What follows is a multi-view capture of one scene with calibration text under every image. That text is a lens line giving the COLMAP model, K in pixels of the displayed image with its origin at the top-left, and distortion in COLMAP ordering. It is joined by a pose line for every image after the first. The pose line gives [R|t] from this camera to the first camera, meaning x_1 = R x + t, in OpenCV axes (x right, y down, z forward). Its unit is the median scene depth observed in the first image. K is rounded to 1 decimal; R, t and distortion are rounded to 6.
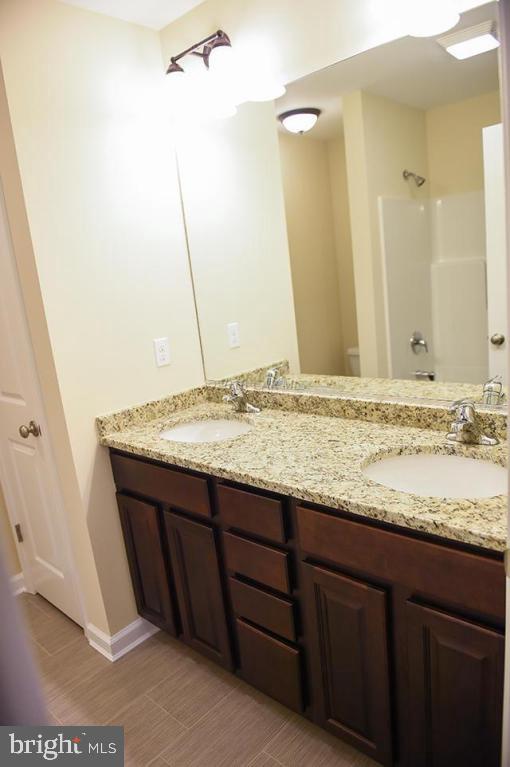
lens RADIAL K [[519.4, 0, 247.7], [0, 519.4, 383.9], [0, 0, 1]] dist [-0.051850, -0.002254]
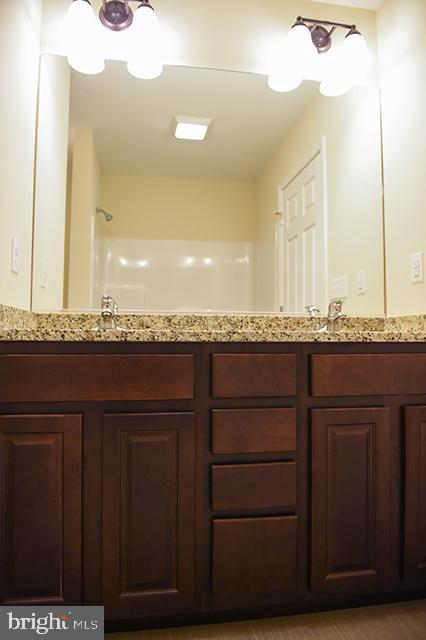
lens RADIAL K [[433.4, 0, 213.2], [0, 433.4, 321.6], [0, 0, 1]] dist [-0.051850, -0.002254]
pose [[0.600128, 0.150413, 0.785635, -0.659363], [0.094014, 0.962091, -0.256012, 0.324198], [-0.794360, 0.227500, 0.563237, 0.518542]]
